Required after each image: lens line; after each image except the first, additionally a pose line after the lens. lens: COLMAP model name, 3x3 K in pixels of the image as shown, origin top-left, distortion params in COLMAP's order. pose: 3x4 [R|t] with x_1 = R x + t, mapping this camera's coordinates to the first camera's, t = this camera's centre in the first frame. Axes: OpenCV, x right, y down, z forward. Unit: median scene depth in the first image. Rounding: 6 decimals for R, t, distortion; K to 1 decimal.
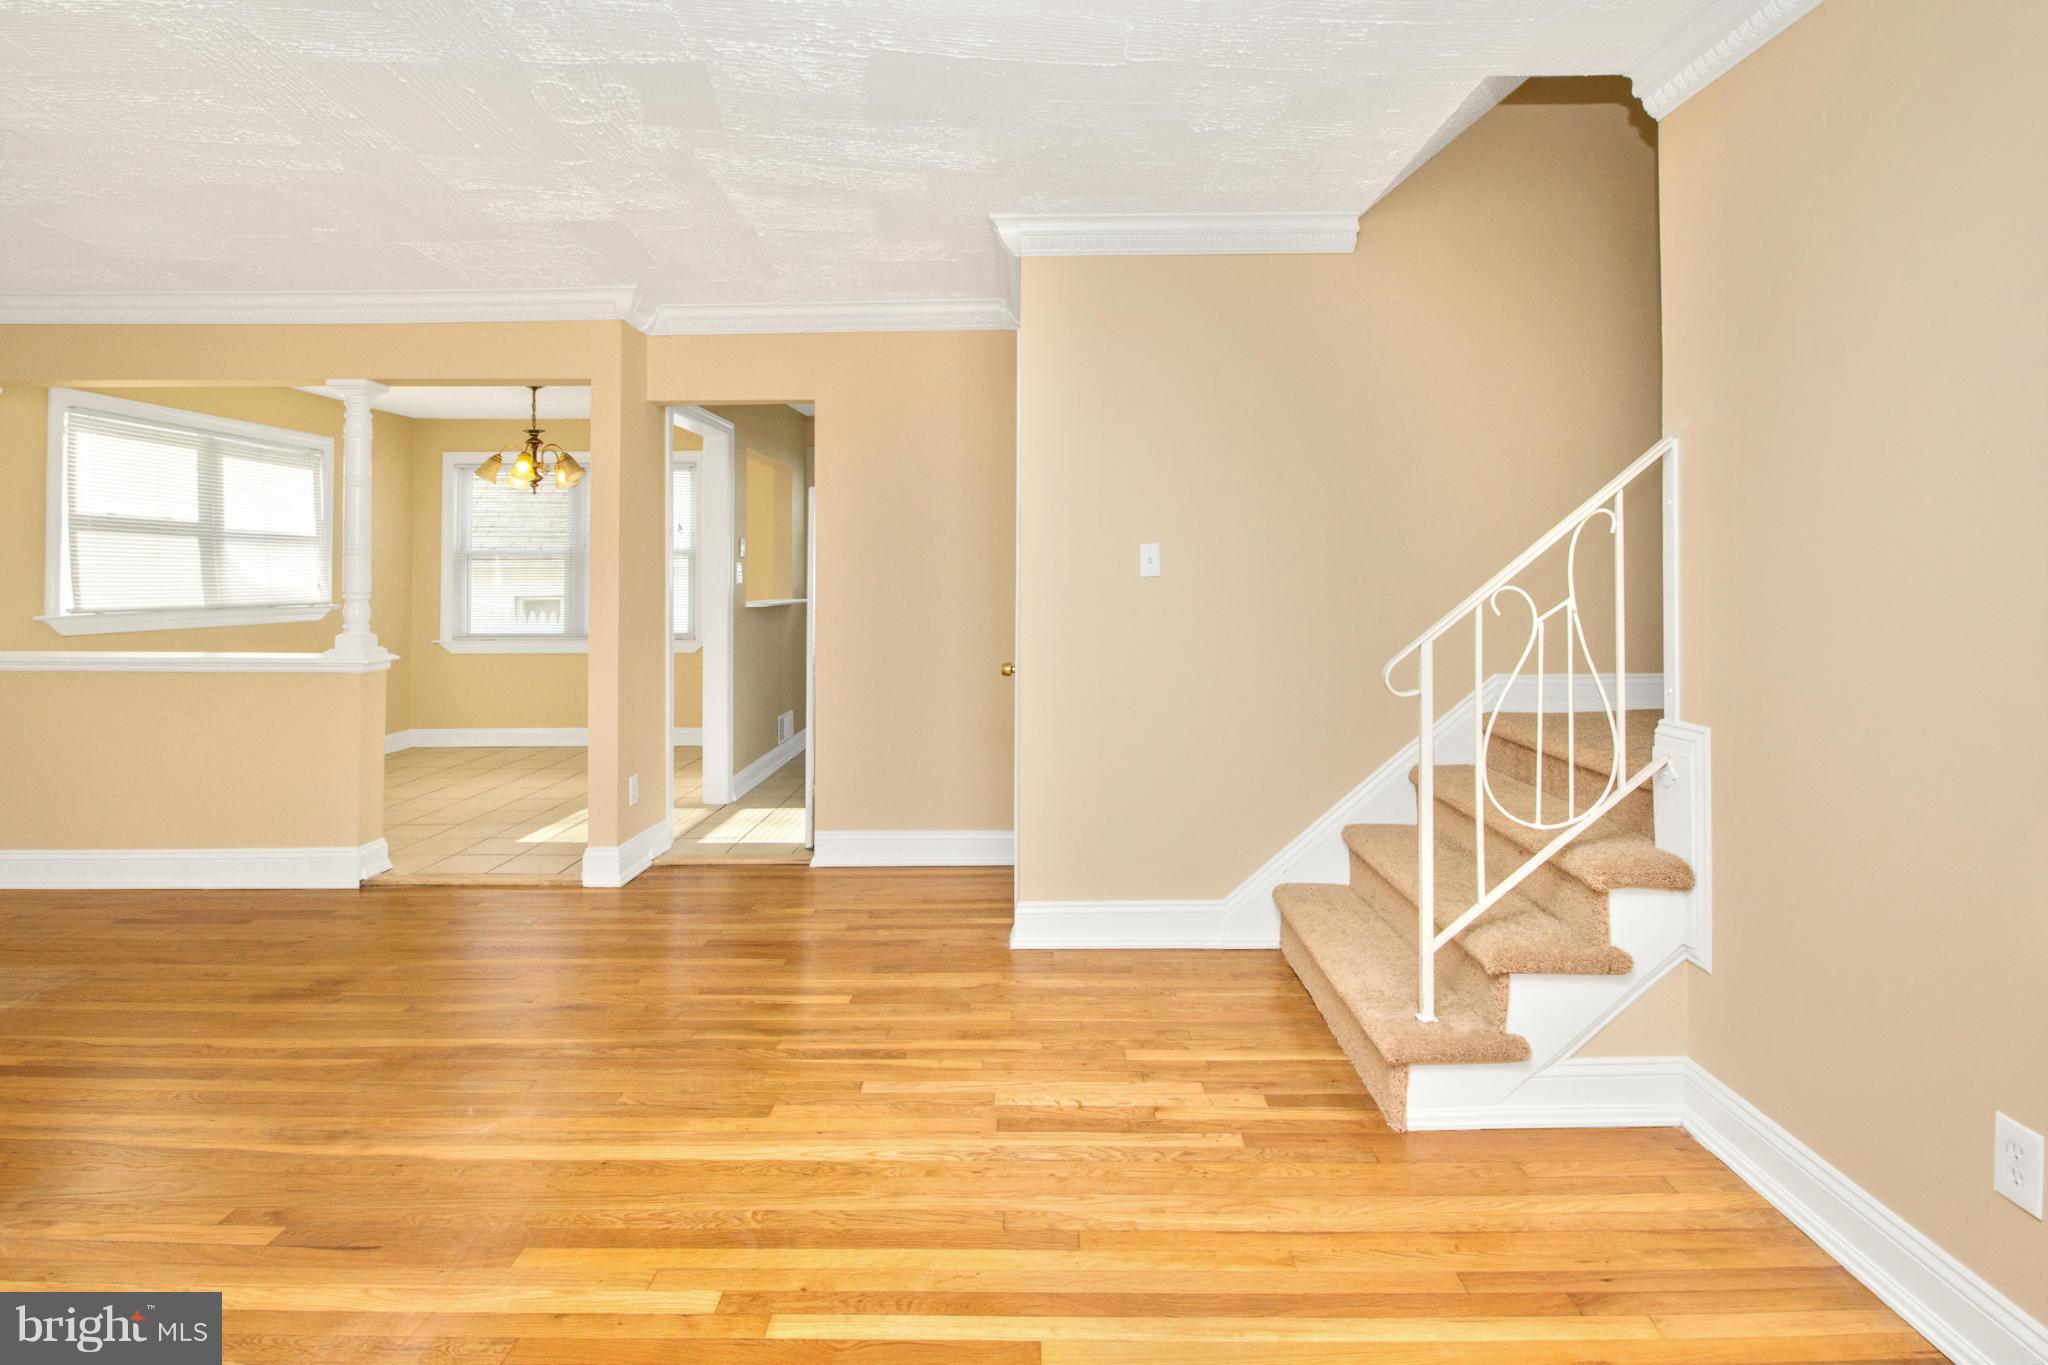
lens RADIAL K [[1030.5, 0, 1029.4], [0, 1030.5, 556.9], [0, 0, 1]] dist [-0.004471, -0.001399]
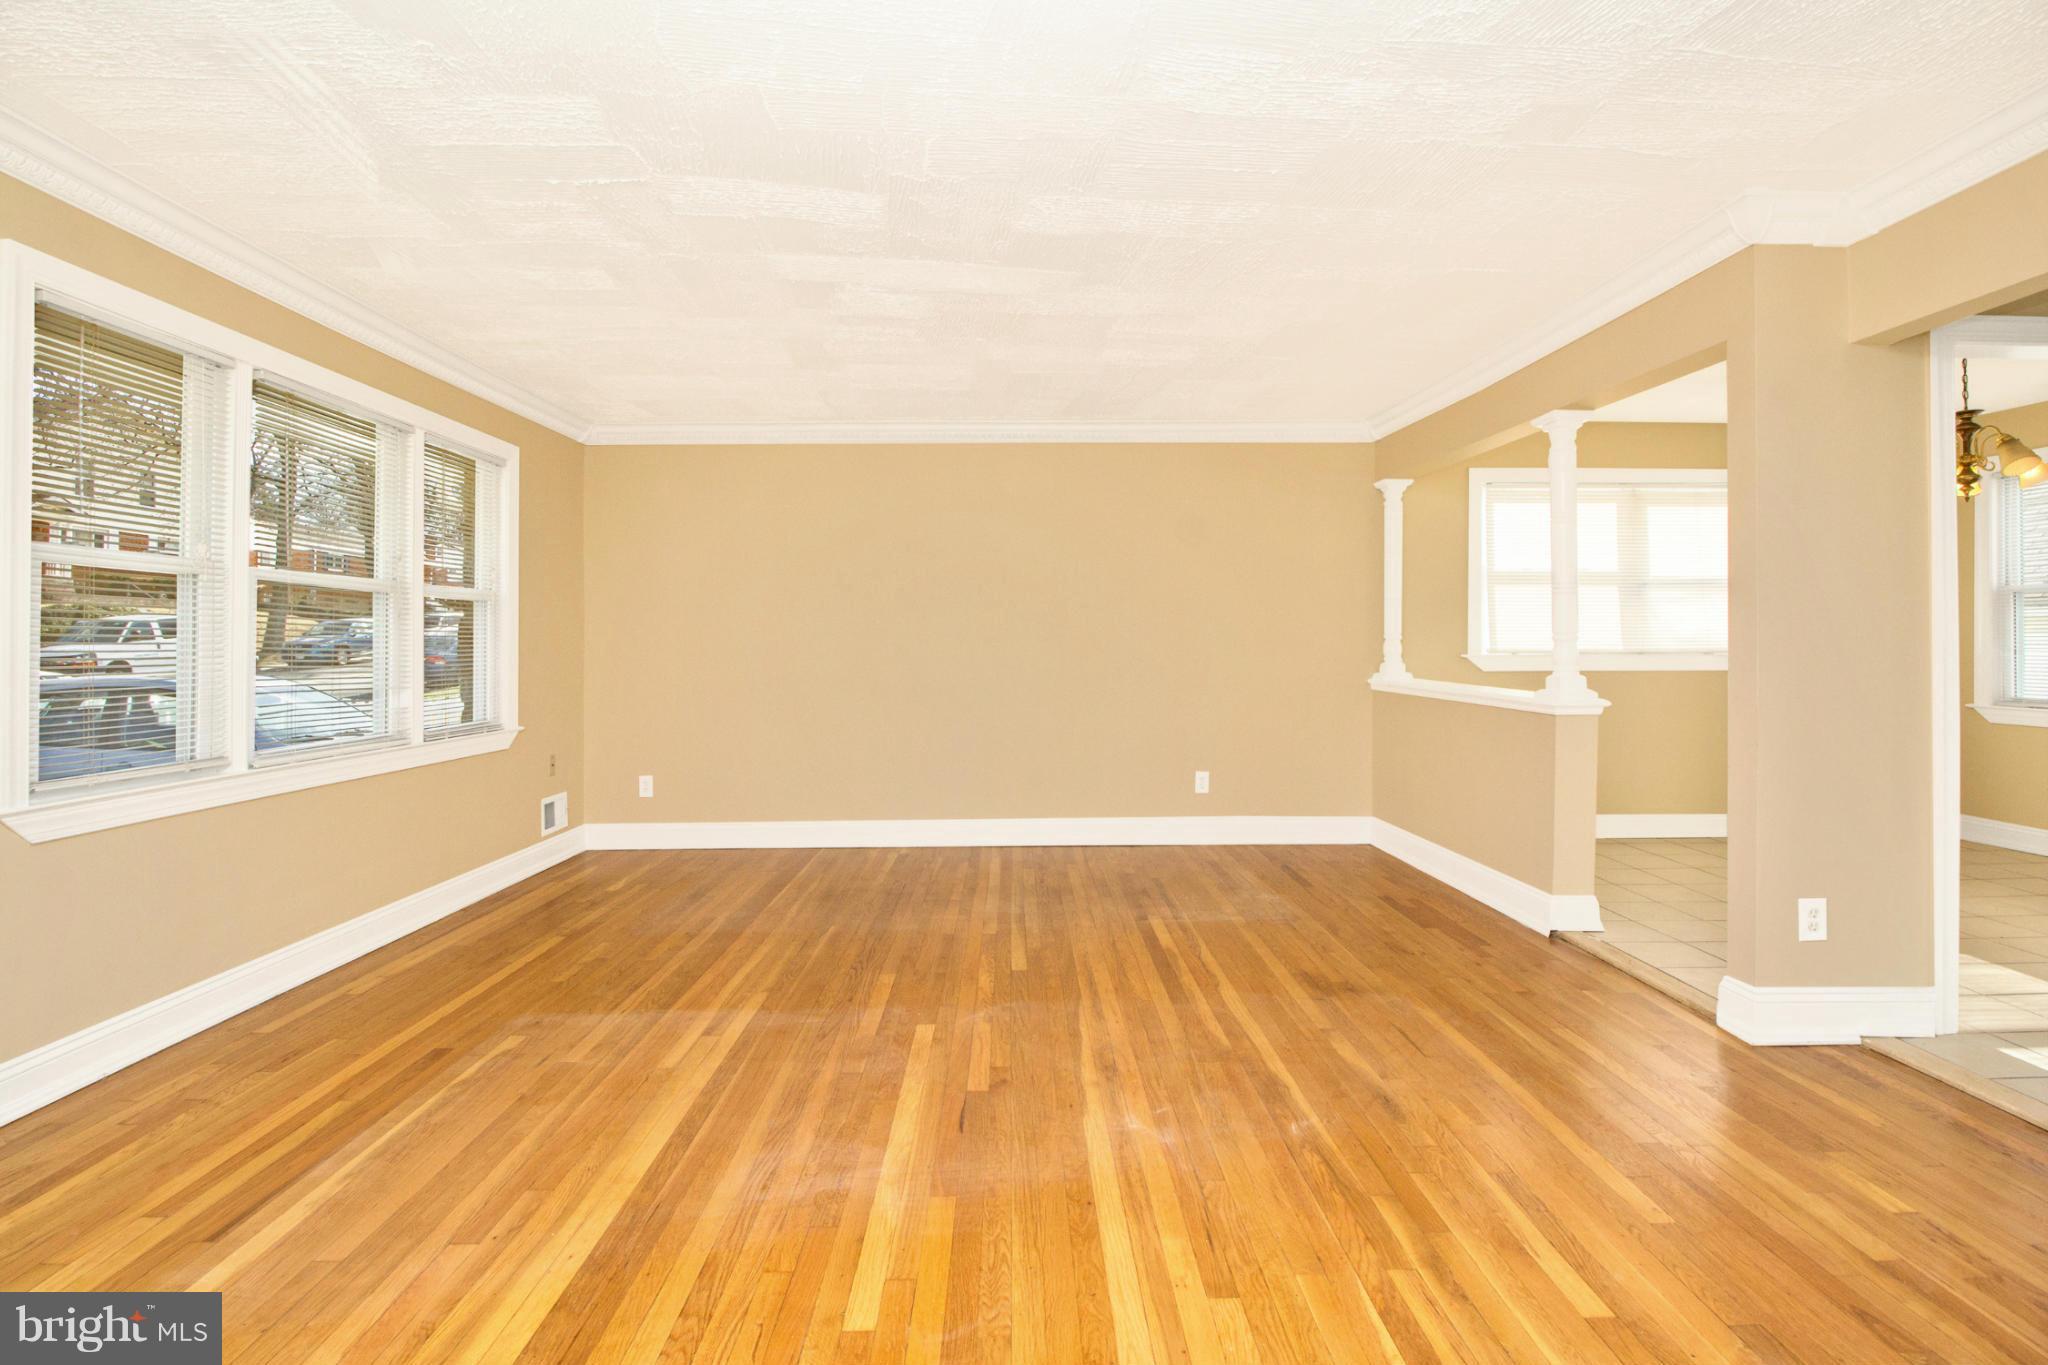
lens RADIAL K [[987.4, 0, 1017.9], [0, 987.4, 640.2], [0, 0, 1]] dist [-0.003014, -0.008858]
pose [[0.012861, 0.000707, -0.999917, 0.262439], [0.022546, 0.999745, 0.000997, 0.029457], [0.999663, -0.022557, 0.012842, 0.478301]]
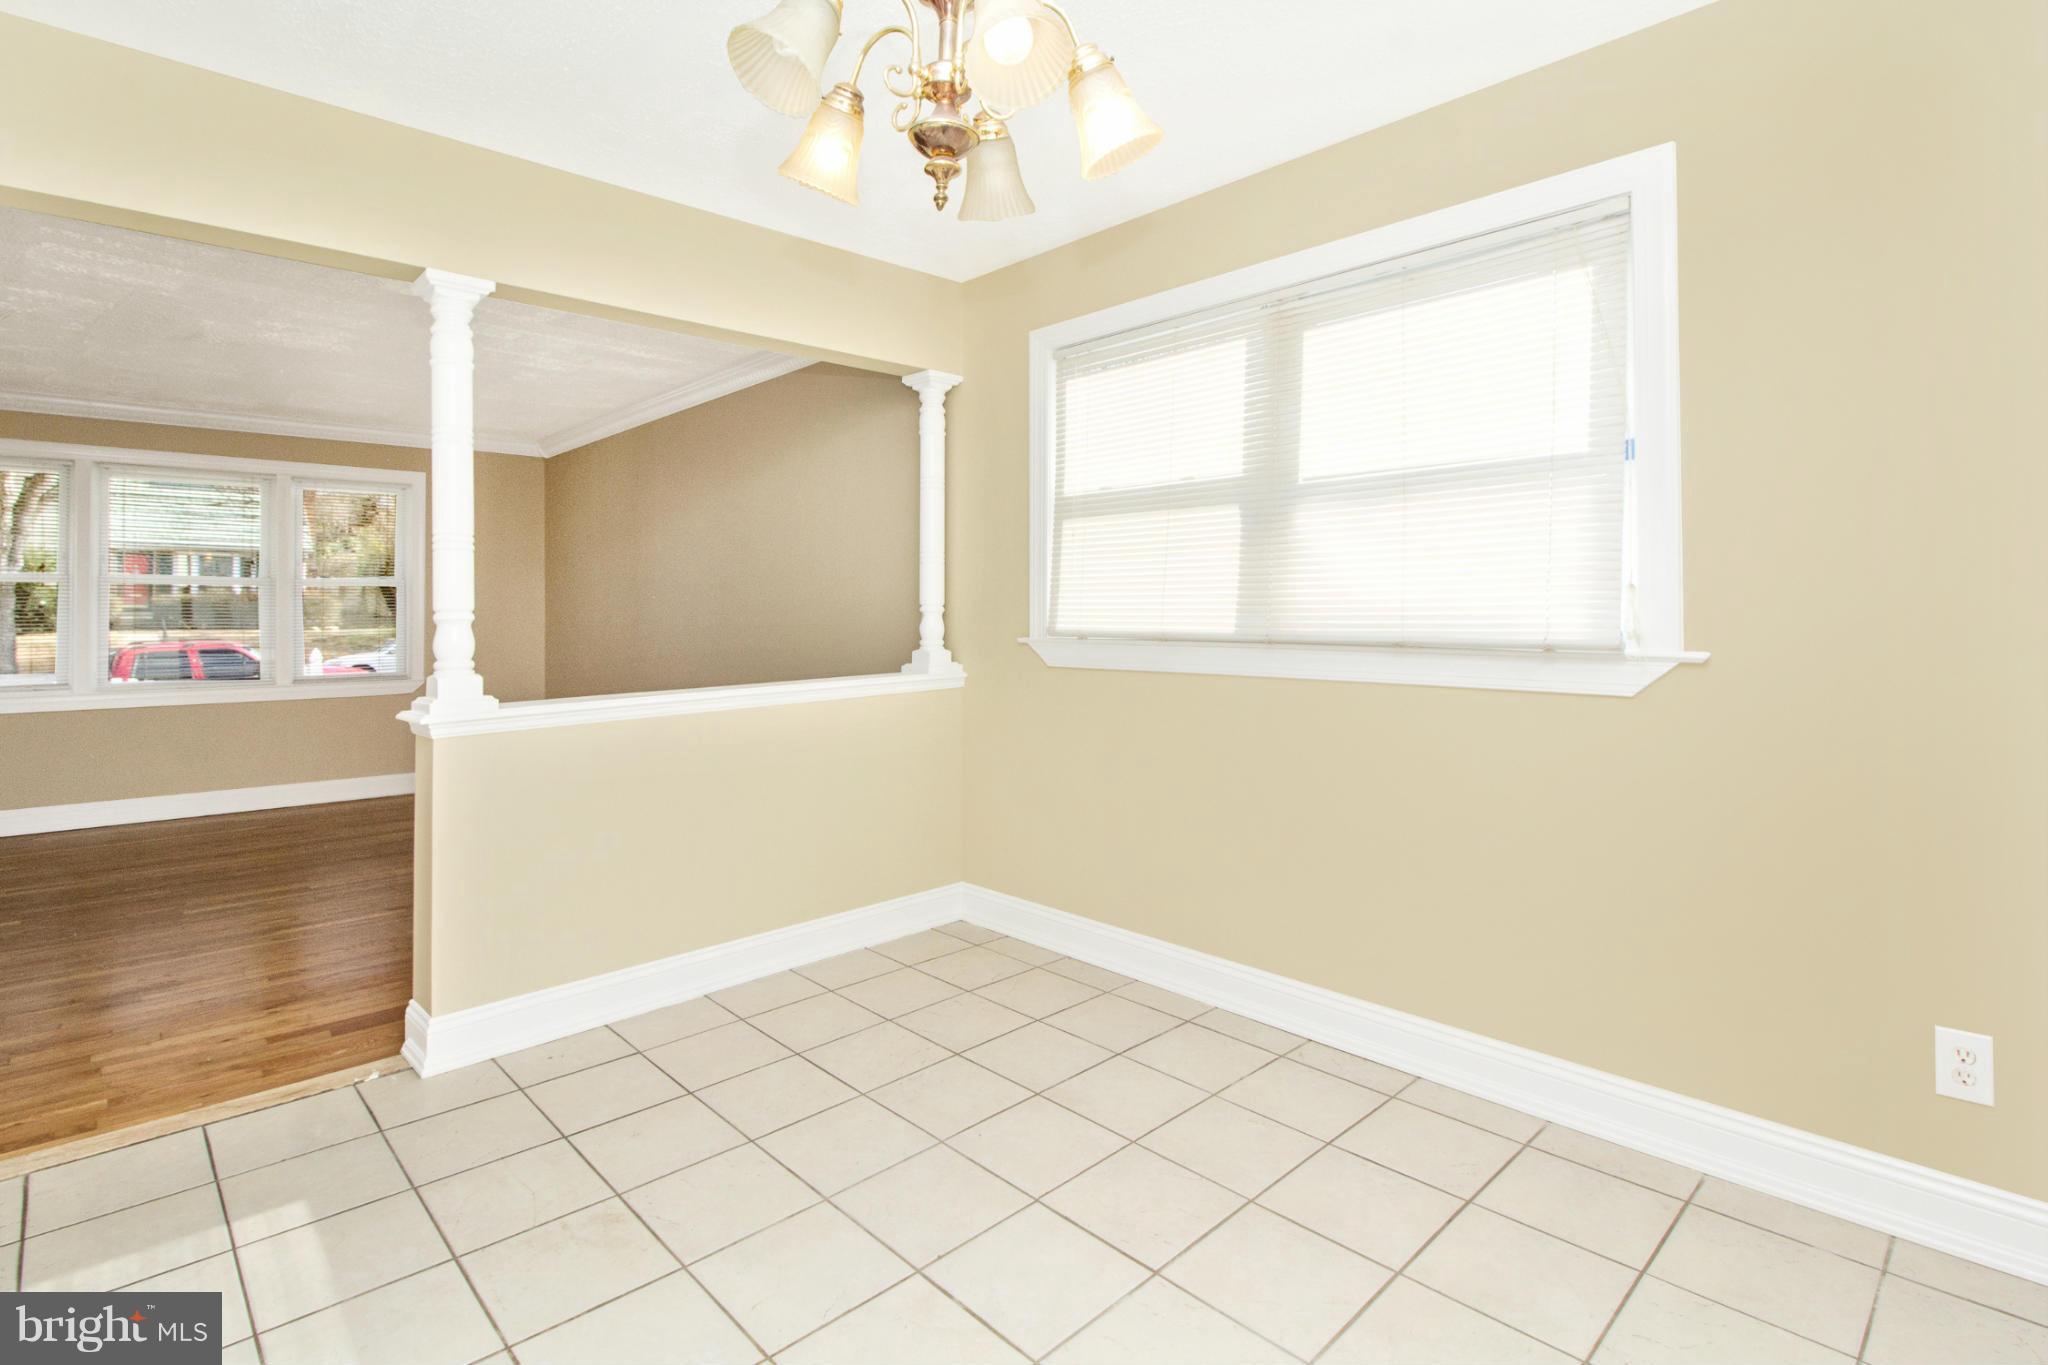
lens RADIAL K [[987.4, 0, 1017.9], [0, 987.4, 640.2], [0, 0, 1]] dist [-0.003014, -0.008858]
pose [[-0.722024, 0.030437, -0.691198, -0.480705], [0.023400, 0.999535, 0.019570, 0.050334], [0.691472, -0.002044, -0.722400, 1.688800]]
